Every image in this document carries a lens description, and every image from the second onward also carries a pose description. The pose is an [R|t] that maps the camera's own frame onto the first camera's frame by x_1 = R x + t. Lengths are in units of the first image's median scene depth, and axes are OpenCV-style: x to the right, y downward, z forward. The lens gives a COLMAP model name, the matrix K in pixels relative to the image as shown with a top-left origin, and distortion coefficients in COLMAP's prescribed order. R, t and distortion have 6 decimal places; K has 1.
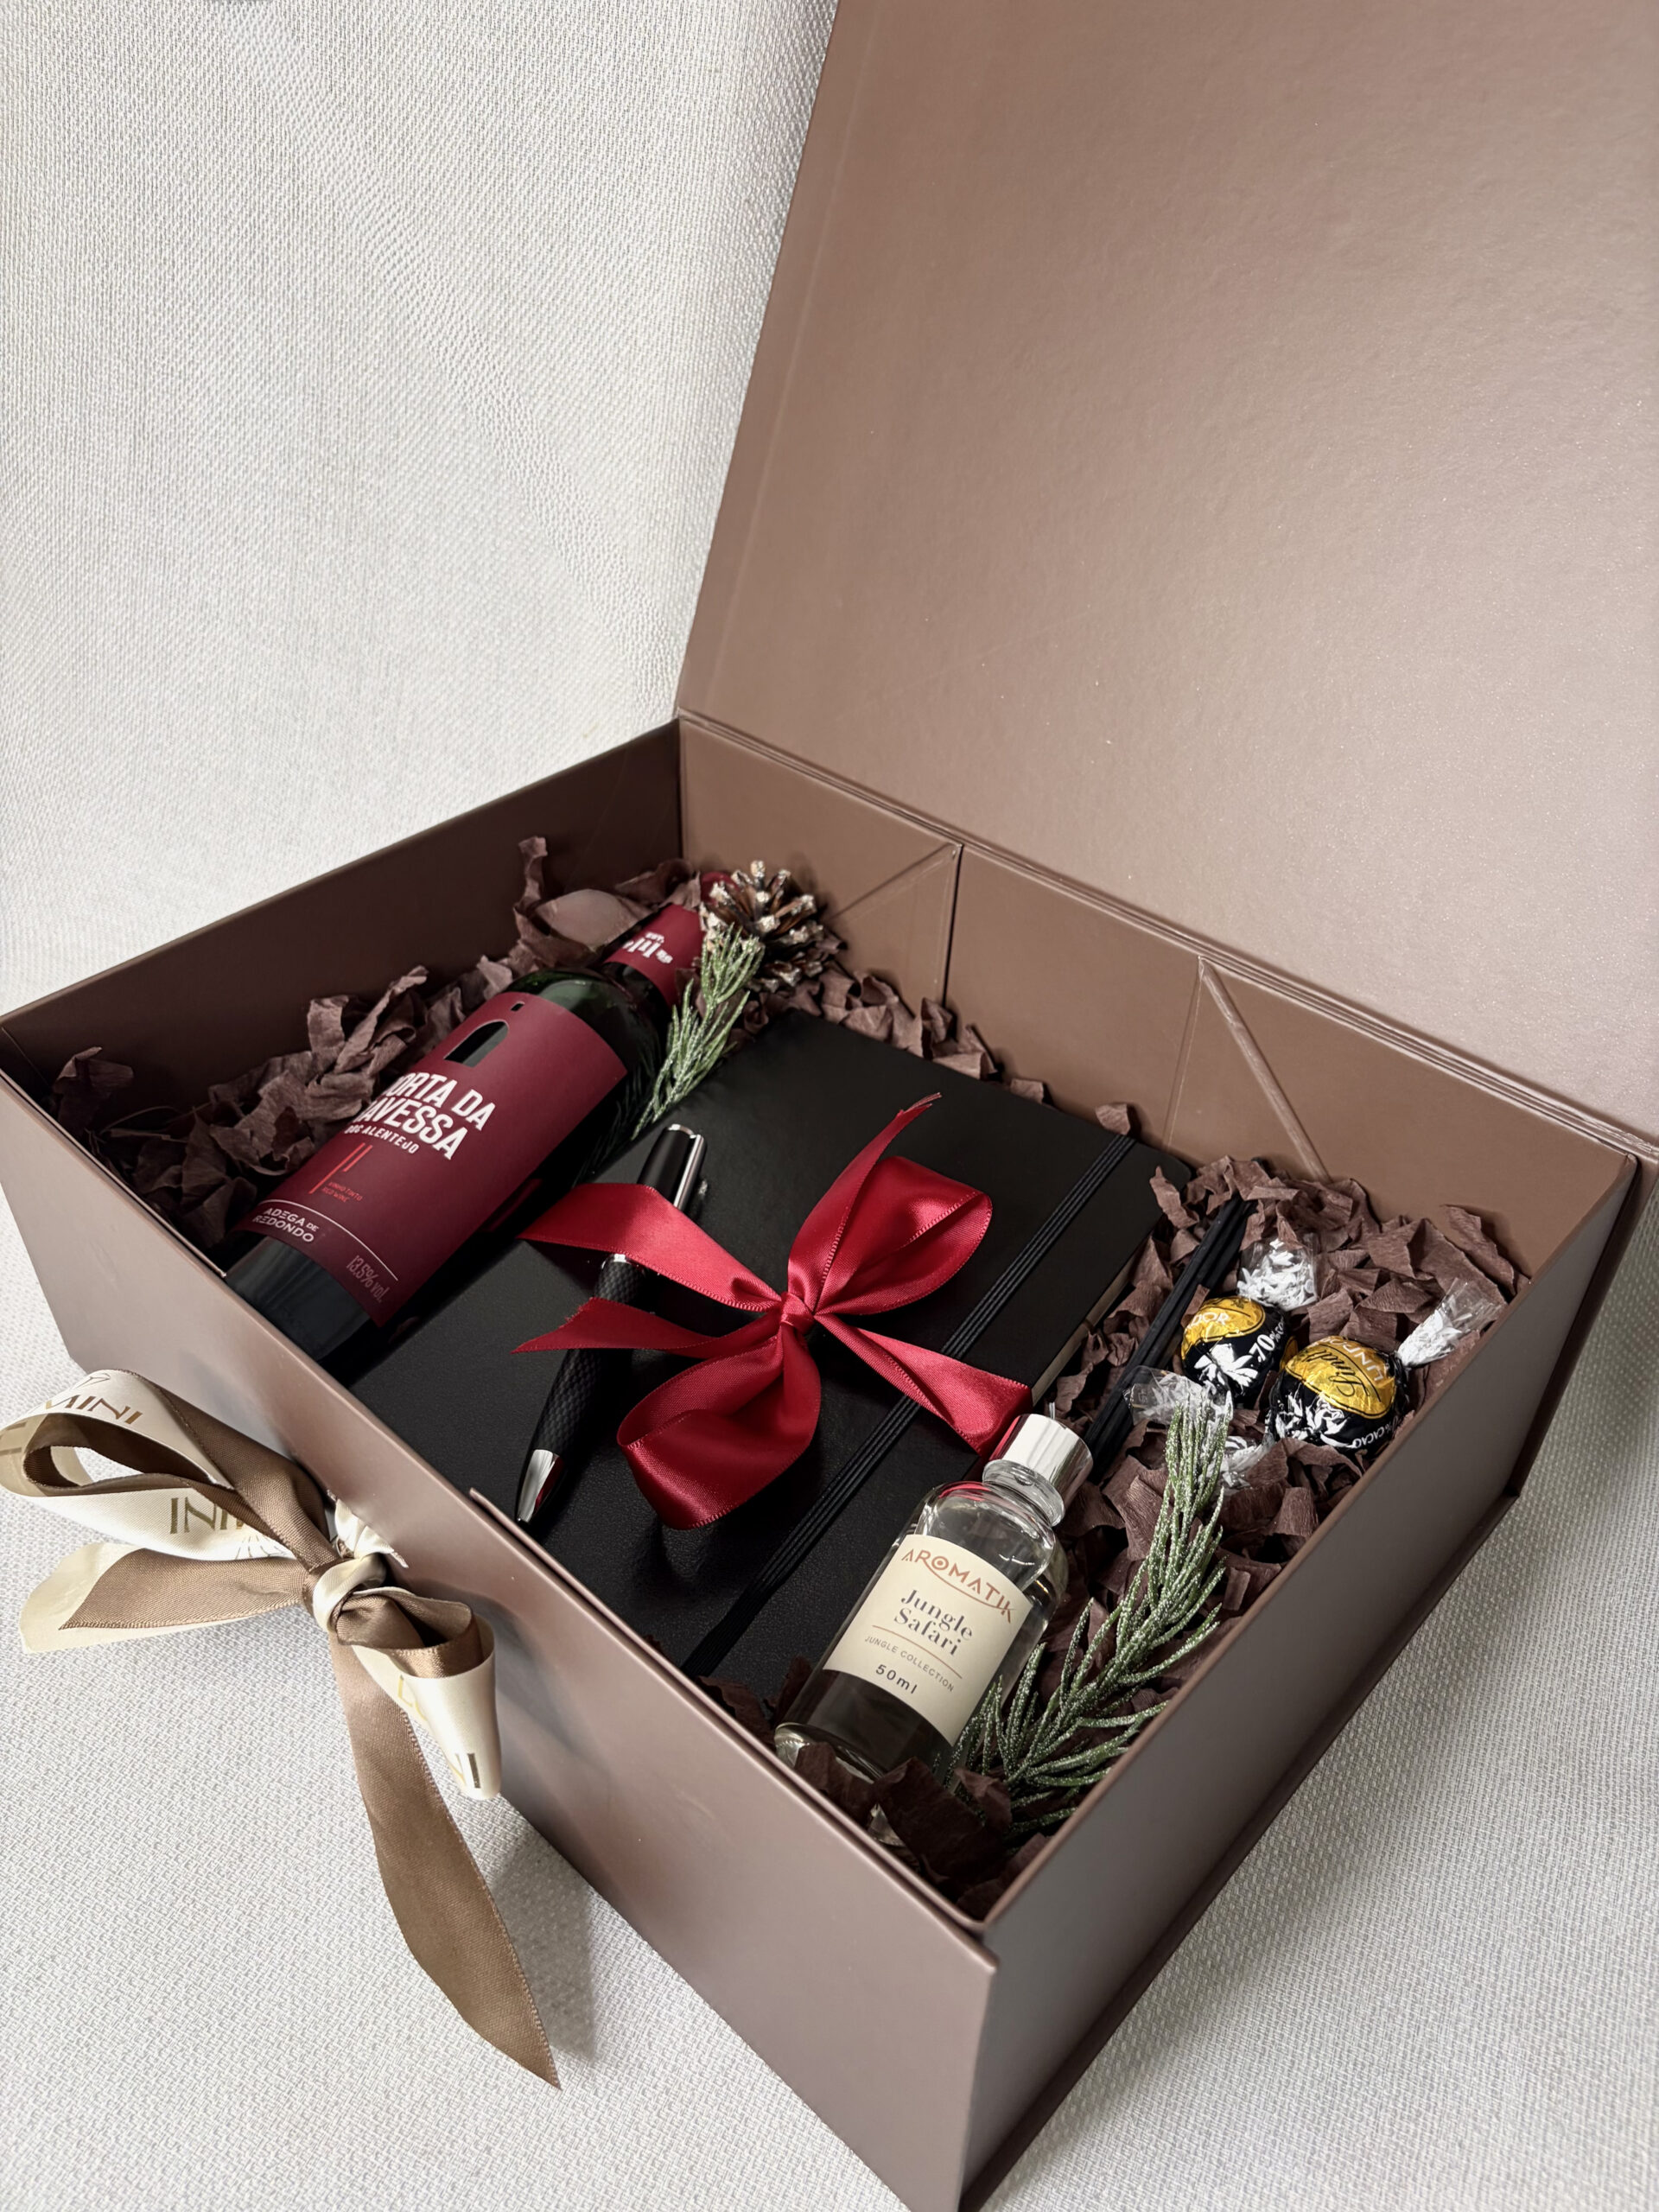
lens RADIAL K [[1699.6, 0, 833.3], [0, 1699.6, 1068.6], [0, 0, 1]] dist [0.039173, 0.000617]
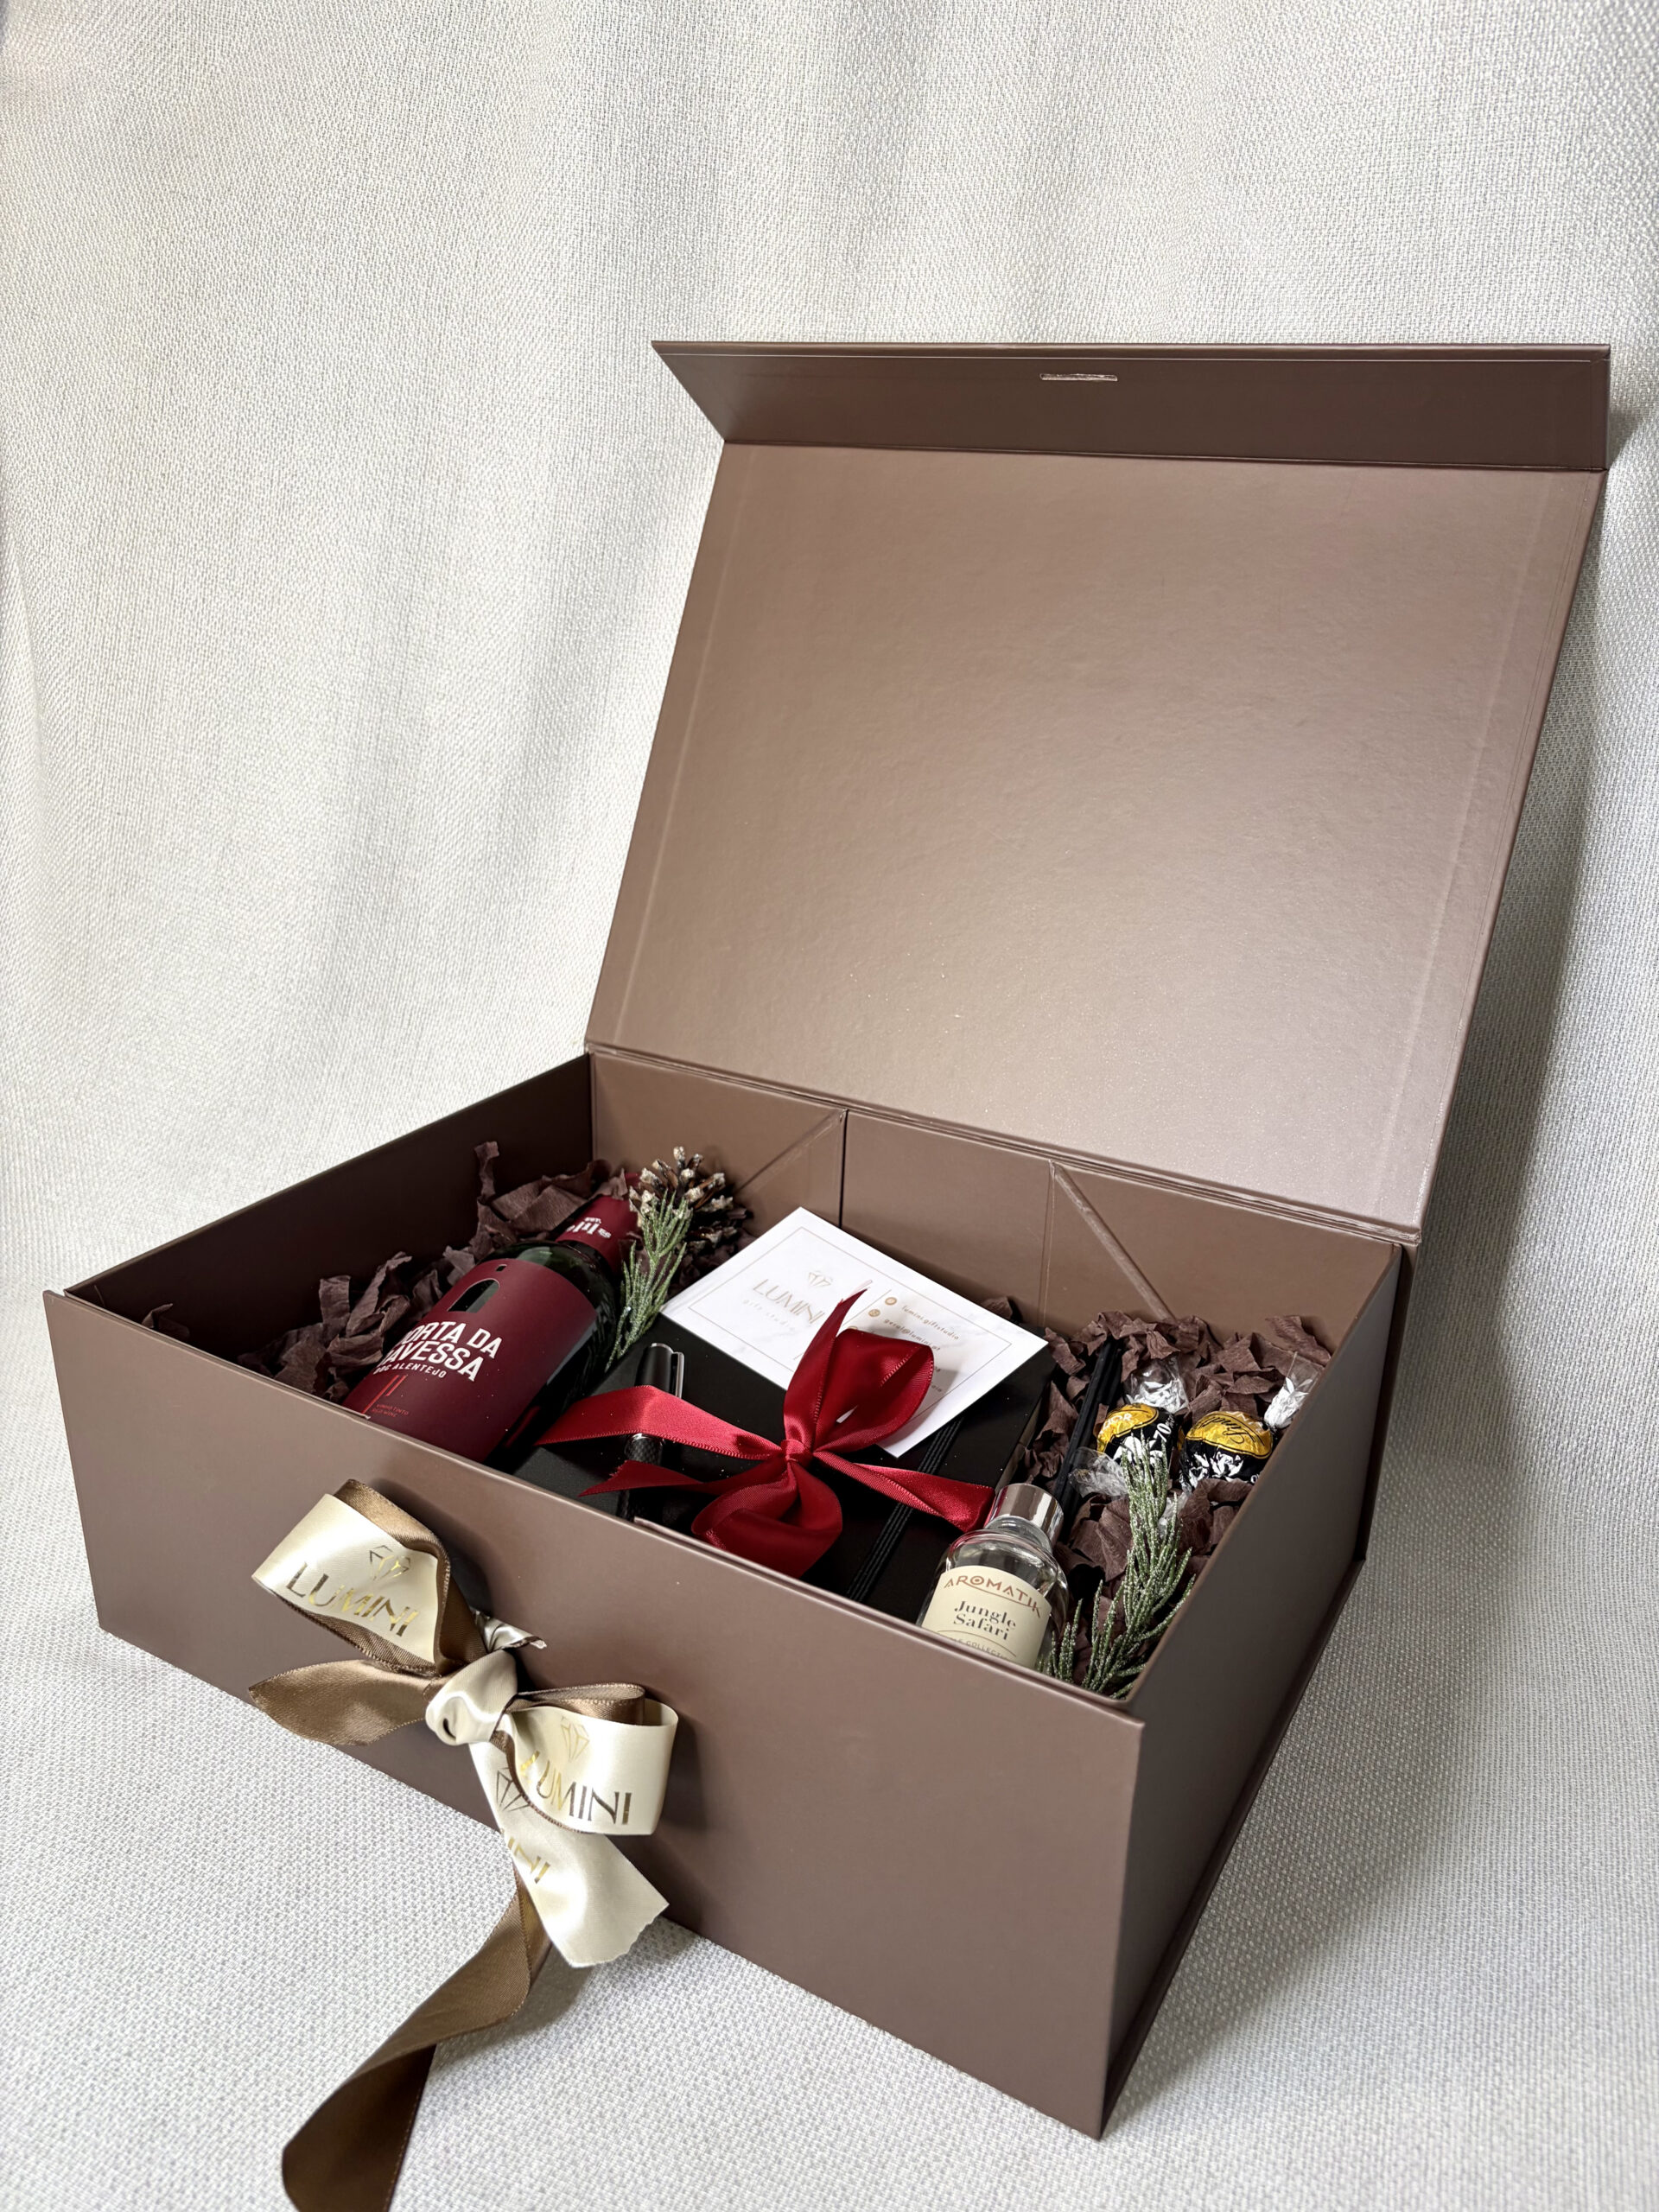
lens RADIAL K [[1708.1, 0, 829.5], [0, 1708.1, 1106.0], [0, 0, 1]] dist [0.158205, -0.205509]
pose [[0.973529, -0.073237, 0.216512, -0.227782], [0.132746, 0.952306, -0.274757, 0.229166], [-0.186063, 0.296225, 0.936820, -0.209338]]
